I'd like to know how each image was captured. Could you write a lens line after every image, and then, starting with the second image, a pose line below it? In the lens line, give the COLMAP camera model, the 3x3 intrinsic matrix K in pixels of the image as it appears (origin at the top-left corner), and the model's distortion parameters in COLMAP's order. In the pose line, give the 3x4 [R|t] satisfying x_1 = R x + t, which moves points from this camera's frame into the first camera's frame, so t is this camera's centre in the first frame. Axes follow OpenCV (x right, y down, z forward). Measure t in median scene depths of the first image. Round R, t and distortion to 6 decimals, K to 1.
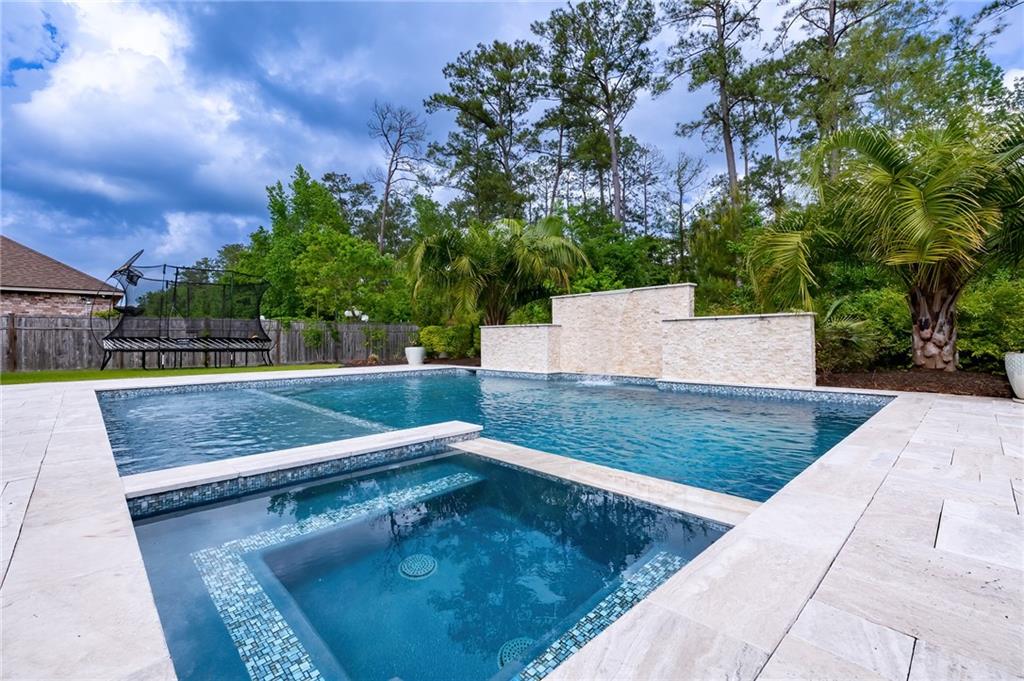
lens RADIAL K [[433.3, 0, 516.0], [0, 433.3, 334.2], [0, 0, 1]] dist [0.003189, 0.000373]
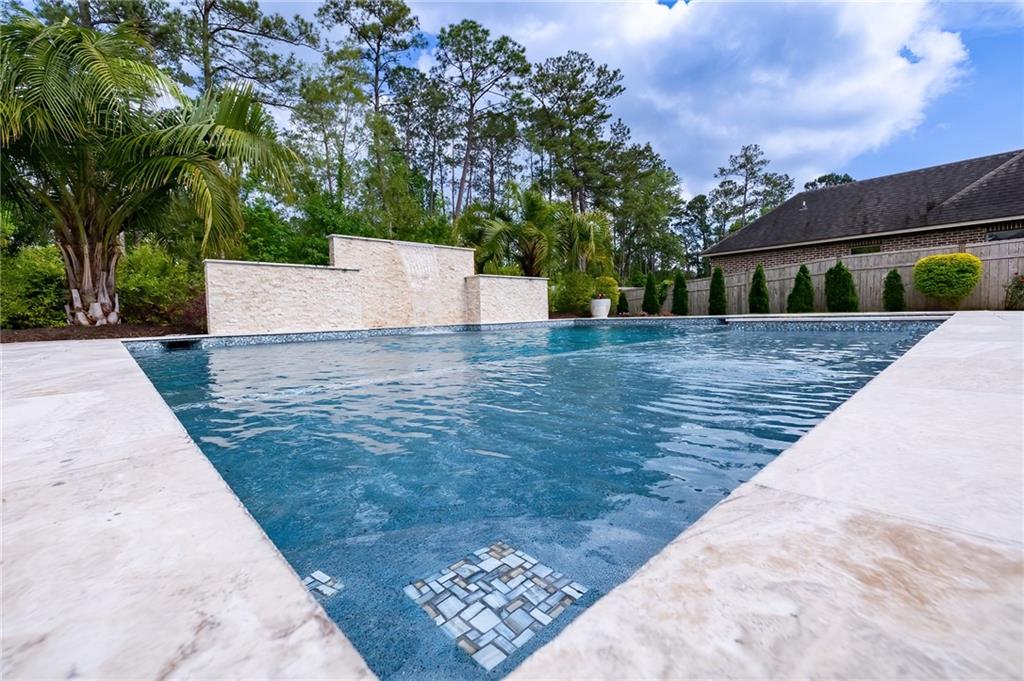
lens RADIAL K [[433.3, 0, 516.0], [0, 433.3, 334.2], [0, 0, 1]] dist [0.003189, 0.000373]
pose [[0.018486, -0.039839, 0.999035, -0.725377], [0.013517, 0.999124, 0.039592, 0.069451], [-0.999738, 0.012772, 0.019008, 0.686111]]
